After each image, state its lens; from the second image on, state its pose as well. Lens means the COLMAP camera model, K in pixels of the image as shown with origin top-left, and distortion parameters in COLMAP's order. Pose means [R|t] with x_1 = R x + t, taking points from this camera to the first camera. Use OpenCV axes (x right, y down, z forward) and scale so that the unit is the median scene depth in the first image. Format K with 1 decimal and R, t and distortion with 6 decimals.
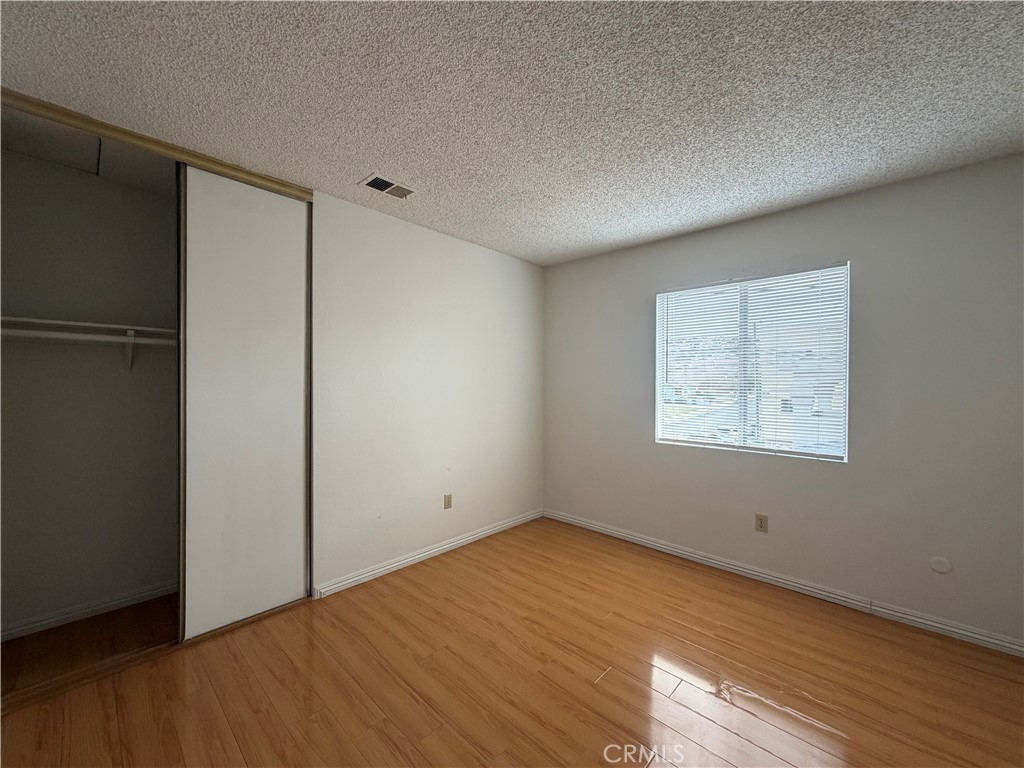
lens RADIAL K [[409.9, 0, 508.8], [0, 409.9, 384.6], [0, 0, 1]] dist [0.000216, 0.000189]
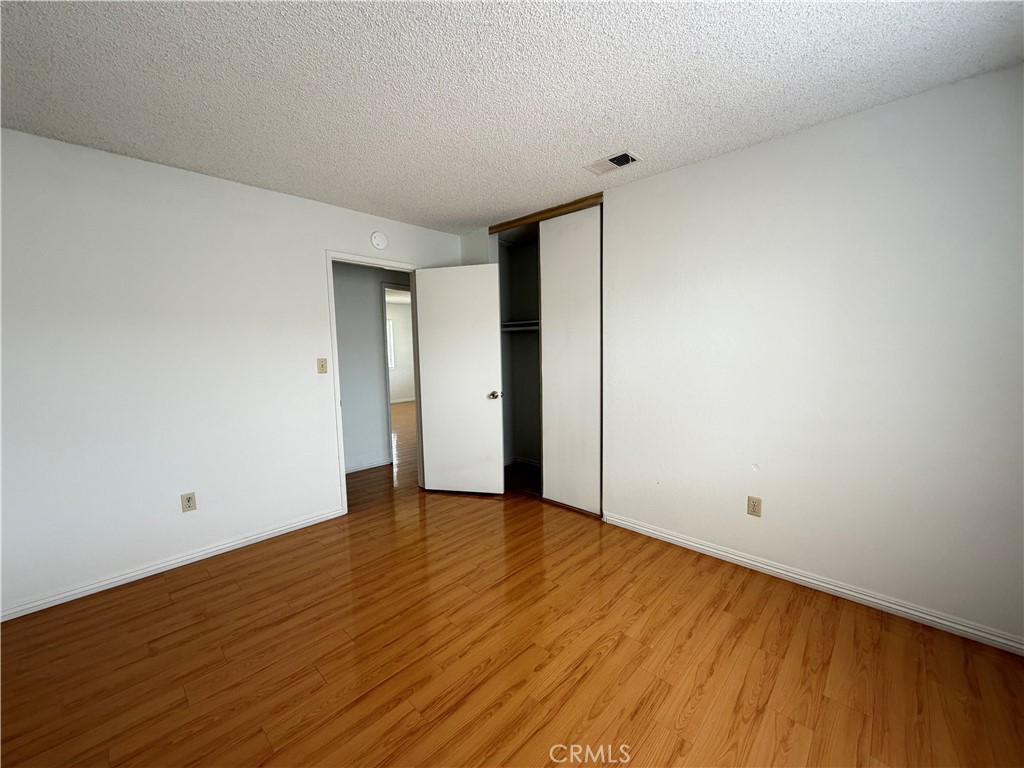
lens RADIAL K [[409.9, 0, 508.8], [0, 409.9, 384.6], [0, 0, 1]] dist [0.000216, 0.000189]
pose [[-0.004761, 0.089561, -0.995970, 0.803746], [0.012071, 0.995914, 0.089499, -0.019810], [0.999916, -0.011597, -0.005823, 0.749538]]
